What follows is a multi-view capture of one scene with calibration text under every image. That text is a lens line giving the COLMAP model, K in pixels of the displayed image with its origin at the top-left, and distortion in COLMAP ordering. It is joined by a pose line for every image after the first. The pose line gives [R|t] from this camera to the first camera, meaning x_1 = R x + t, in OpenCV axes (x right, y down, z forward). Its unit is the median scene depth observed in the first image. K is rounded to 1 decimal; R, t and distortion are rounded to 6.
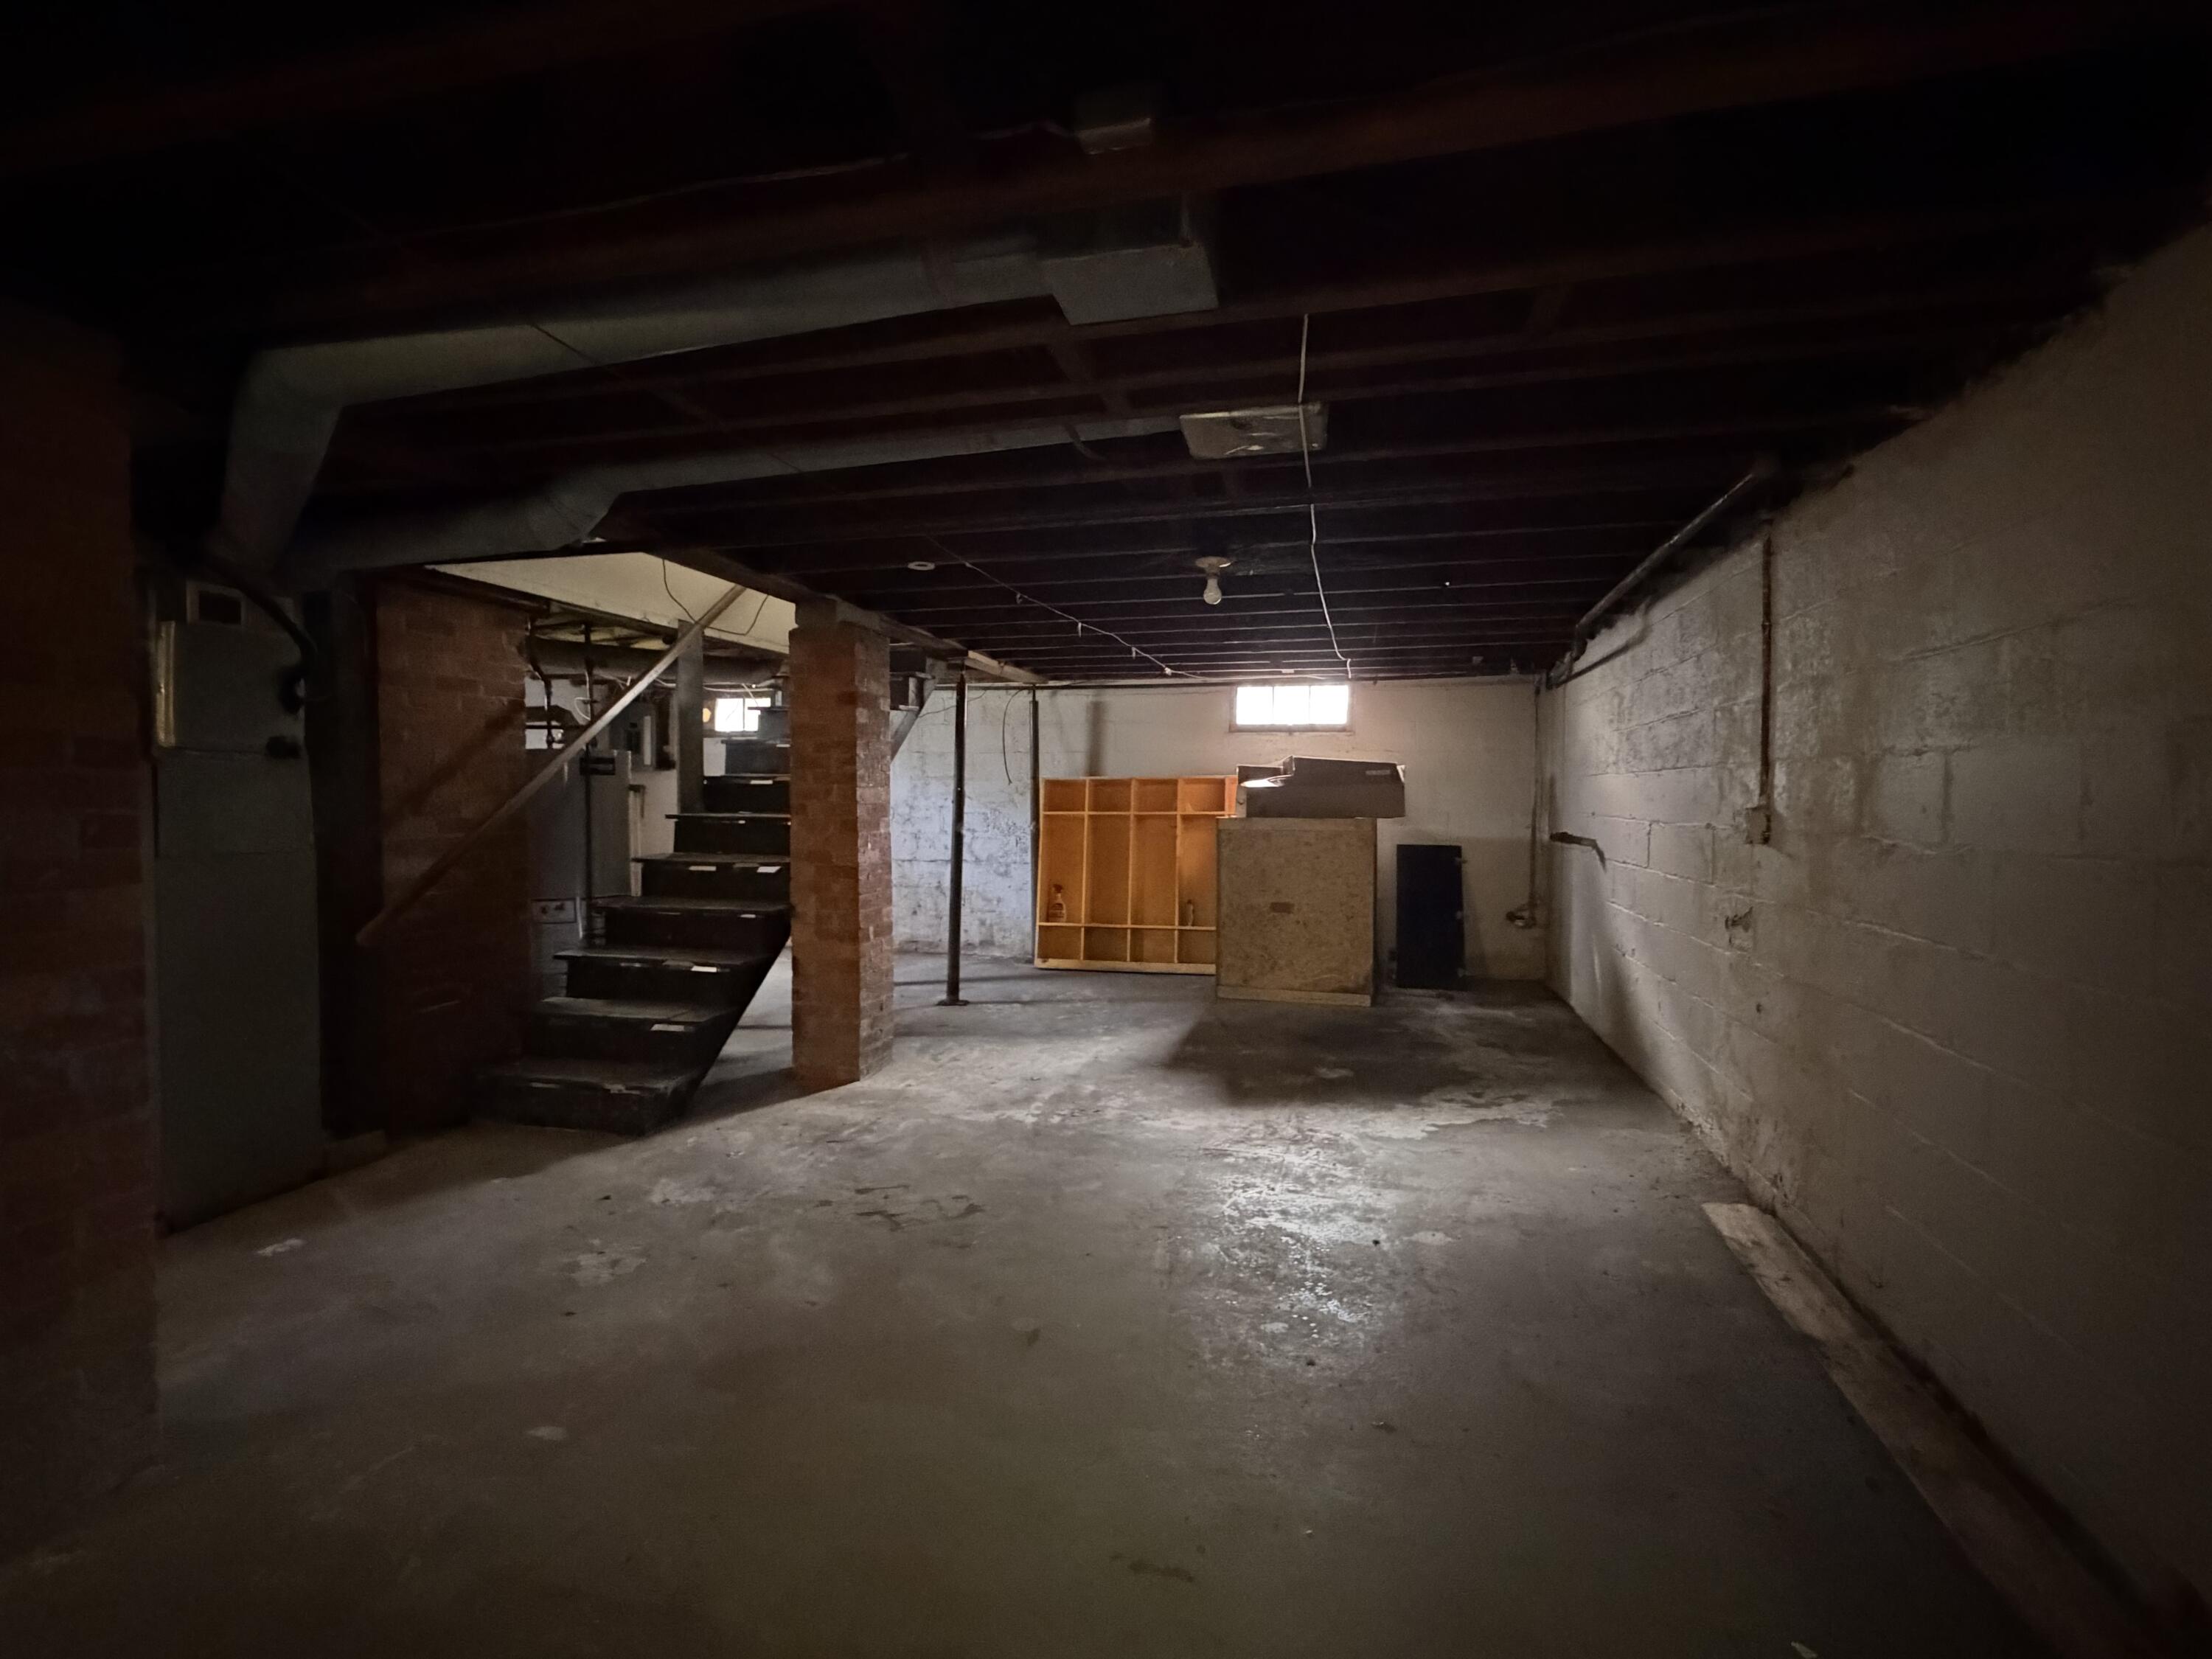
lens RADIAL K [[1017.1, 0, 1106.3], [0, 1017.1, 819.7], [0, 0, 1]] dist [0.000075, 0.000090]
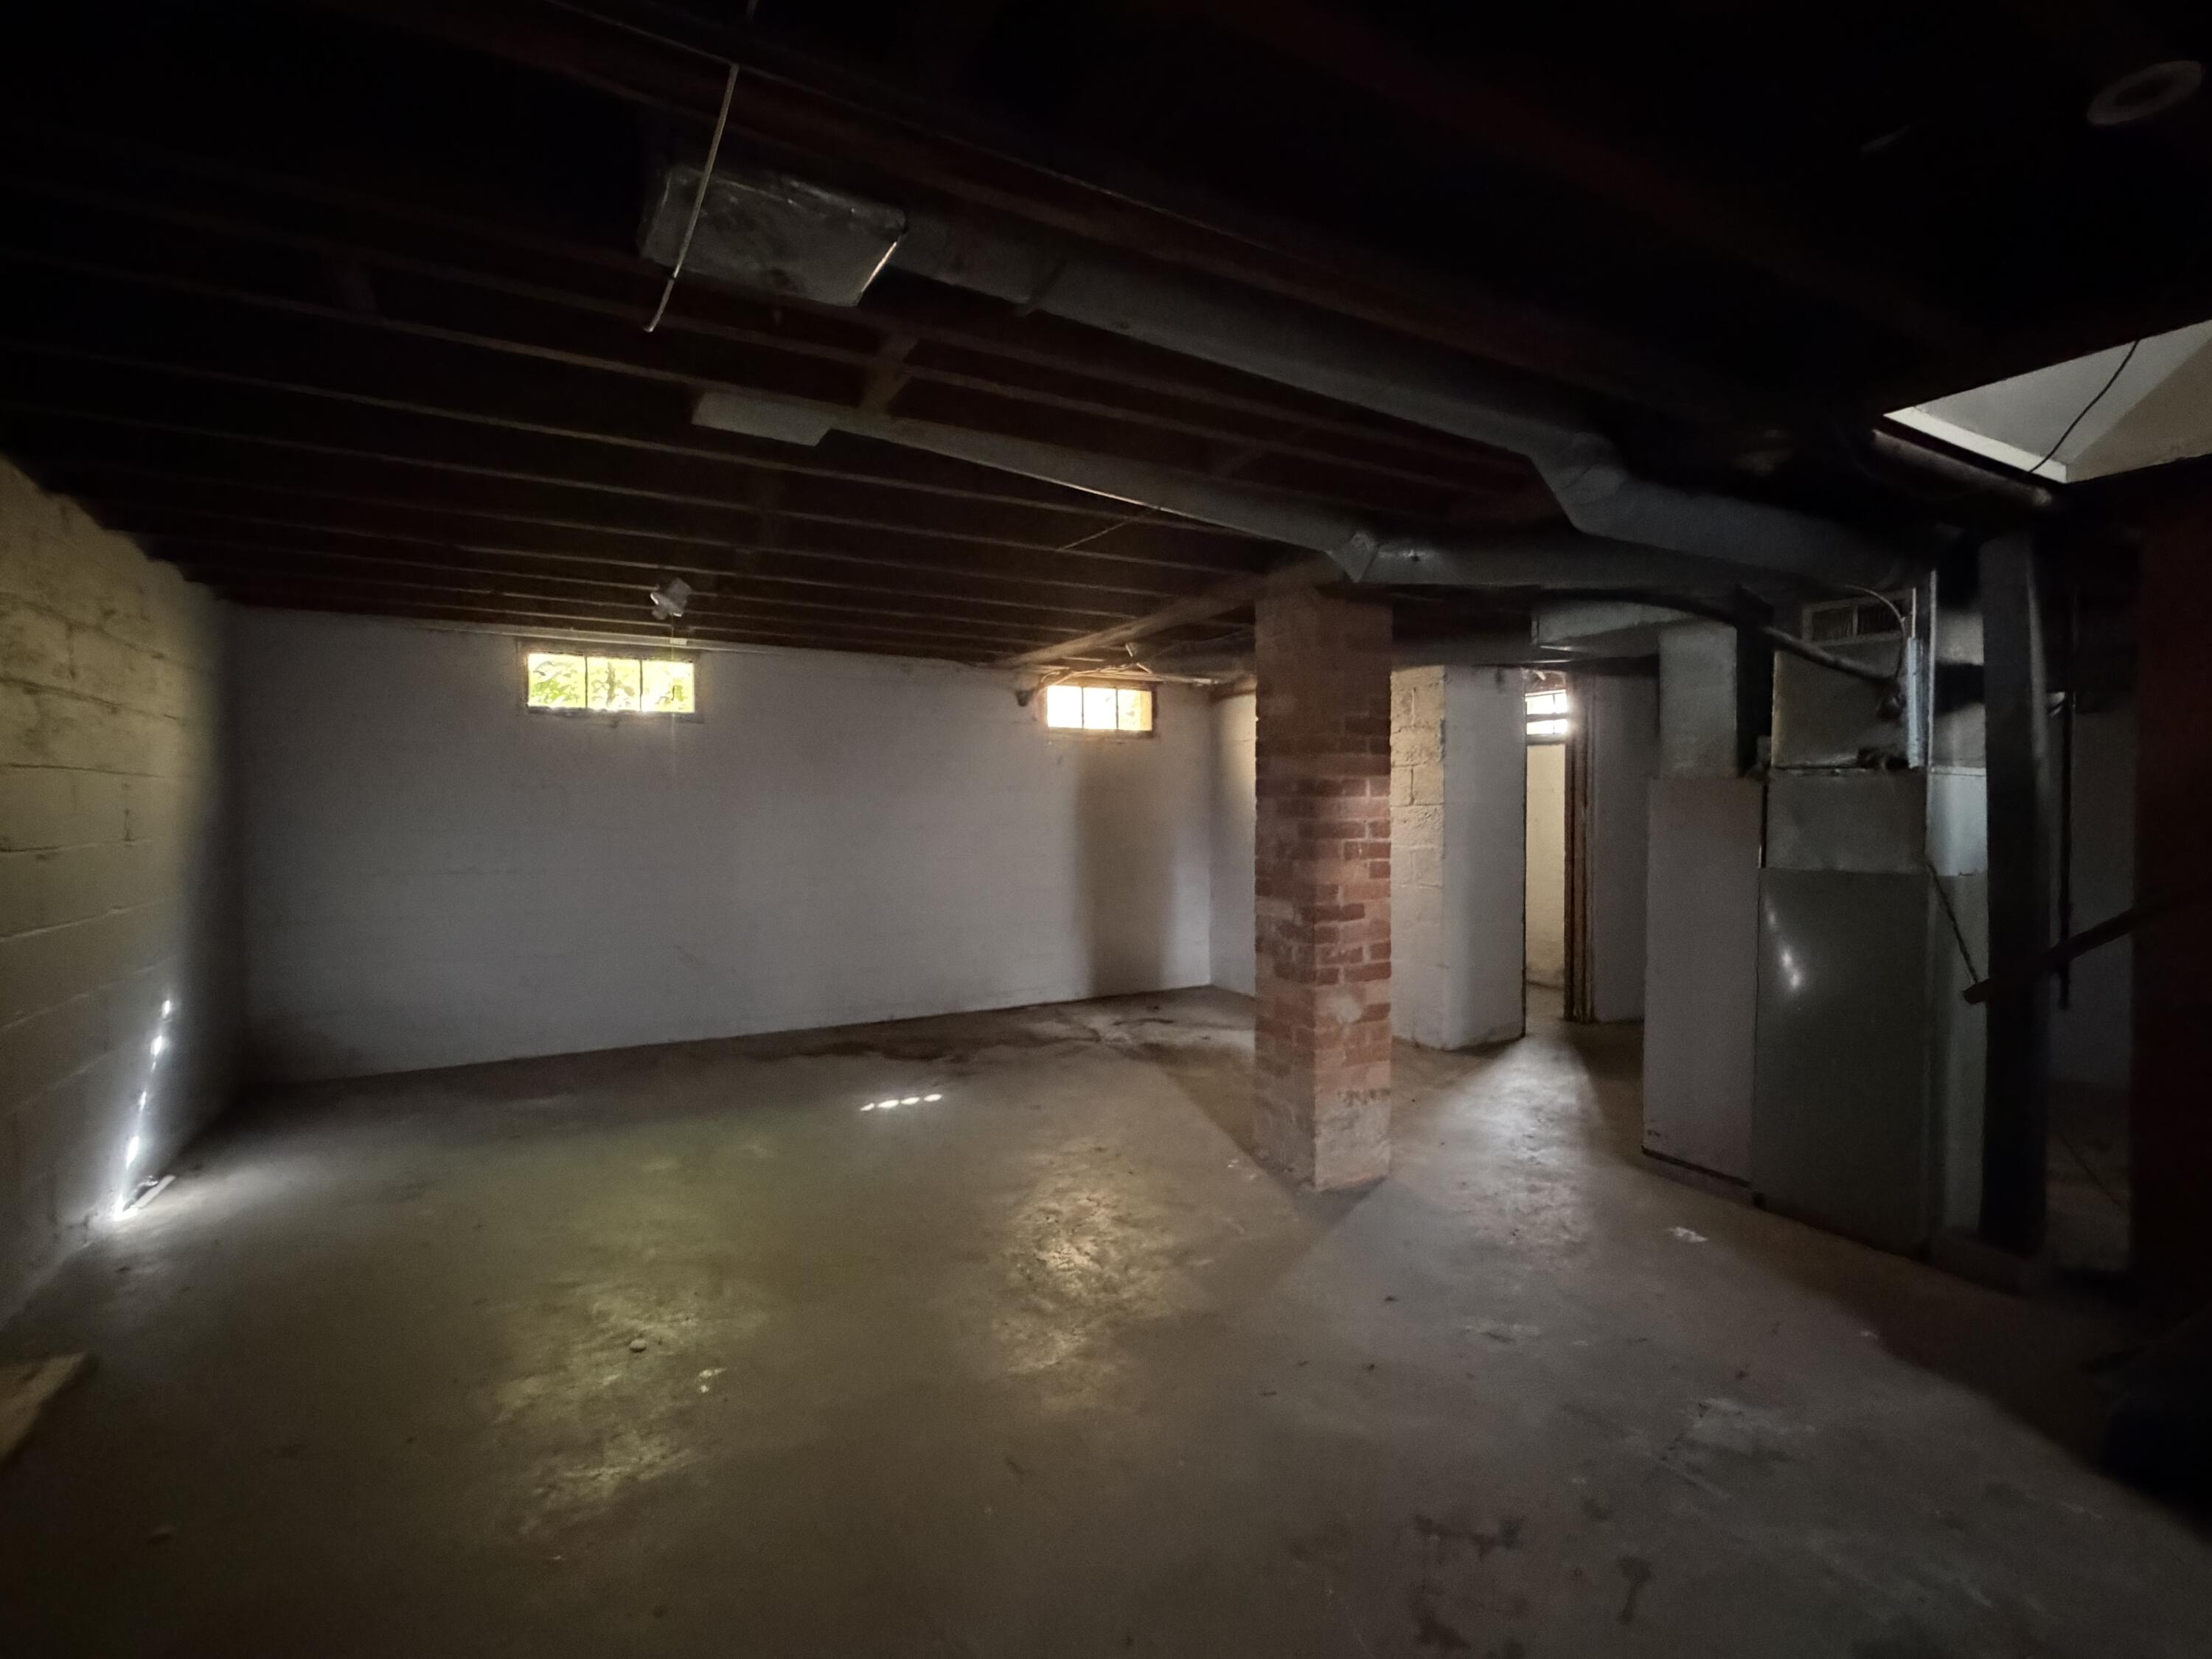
lens RADIAL K [[1017.1, 0, 1109.7], [0, 1017.1, 821.4], [0, 0, 1]] dist [0.000075, 0.000090]
pose [[-0.739138, 0.005136, -0.673534, 0.396342], [-0.012481, 0.999695, 0.021319, -0.030848], [0.673438, 0.024164, -0.738848, 1.547511]]
